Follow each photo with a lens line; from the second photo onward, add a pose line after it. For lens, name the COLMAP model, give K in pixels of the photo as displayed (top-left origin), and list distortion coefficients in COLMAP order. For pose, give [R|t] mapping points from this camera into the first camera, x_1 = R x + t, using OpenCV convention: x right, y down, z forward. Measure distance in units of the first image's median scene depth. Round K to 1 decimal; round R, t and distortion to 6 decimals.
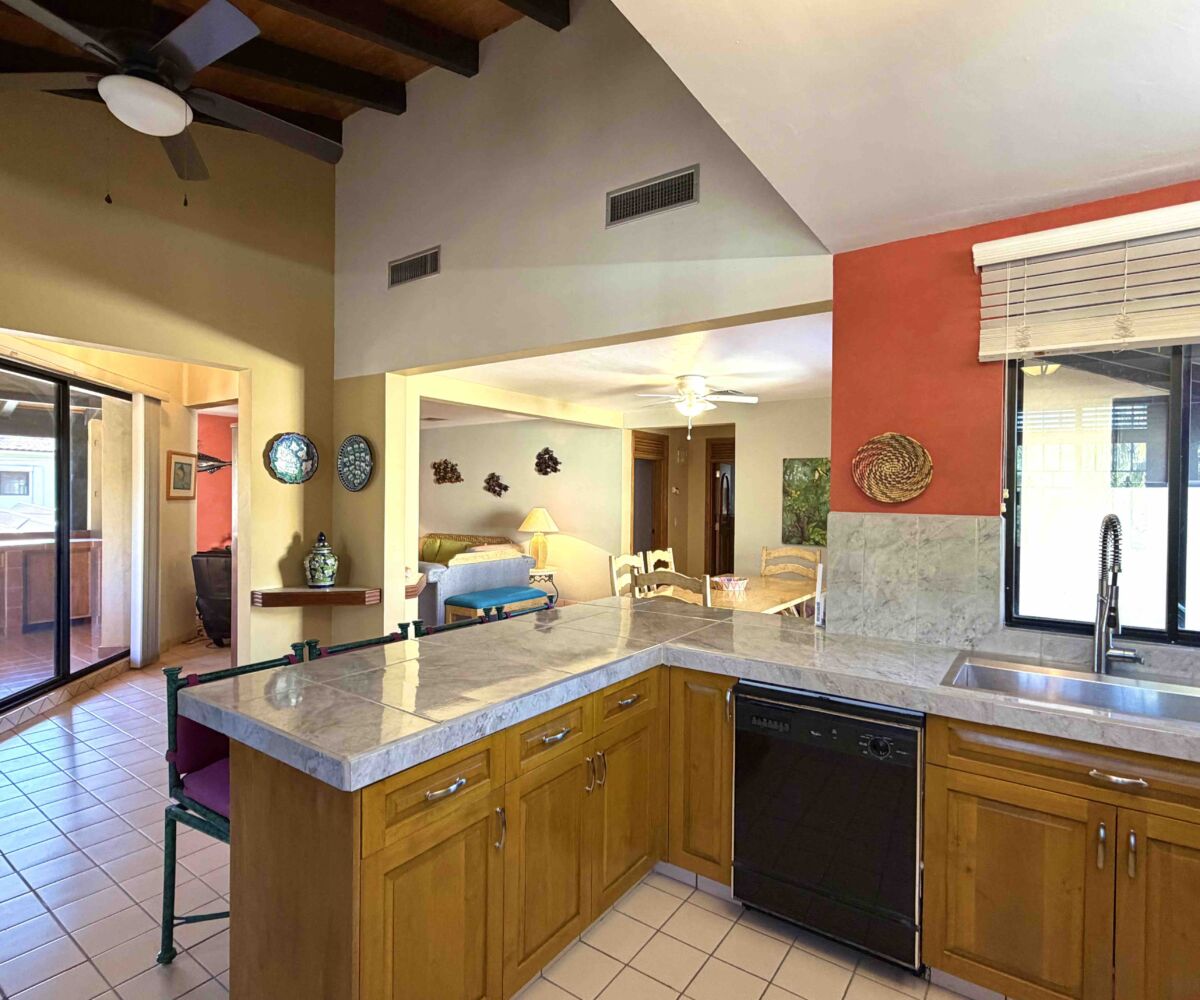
lens RADIAL K [[636.2, 0, 596.7], [0, 636.2, 501.6], [0, 0, 1]] dist [0.003532, 0.000633]
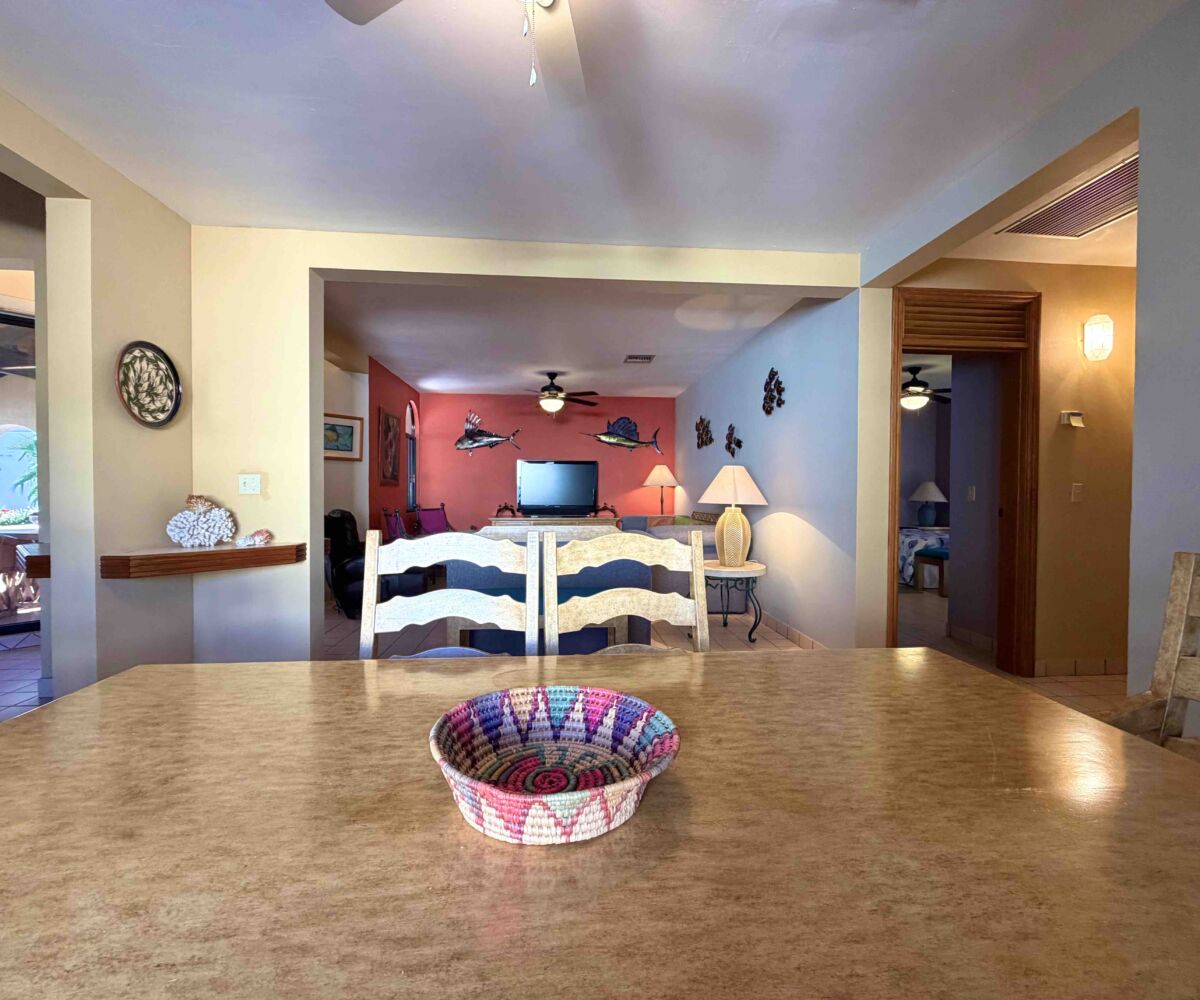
lens RADIAL K [[532.7, 0, 596.7], [0, 532.7, 502.1], [0, 0, 1]] dist [0.000263, 0.001198]
pose [[0.644714, 0.008437, -0.764377, 0.201681], [-0.006671, 0.999963, 0.005410, 0.040709], [0.764395, 0.001611, 0.644747, 0.542085]]
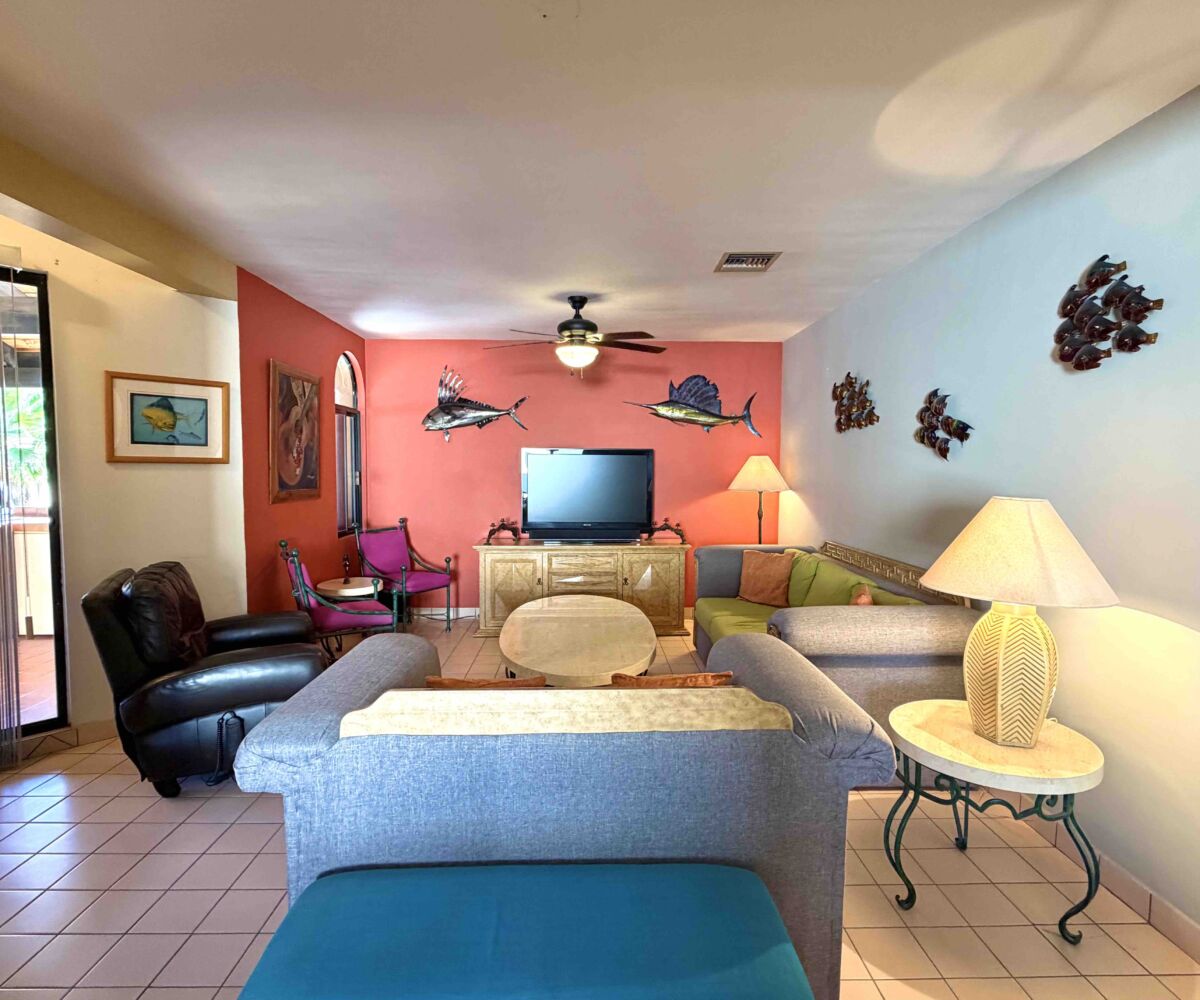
lens RADIAL K [[636.2, 0, 596.7], [0, 636.2, 501.6], [0, 0, 1]] dist [0.003532, 0.000633]
pose [[0.597454, 0.041444, -0.800832, 0.009075], [-0.006826, 0.998890, 0.046601, 0.001193], [0.801874, -0.022375, 0.597074, 0.682418]]
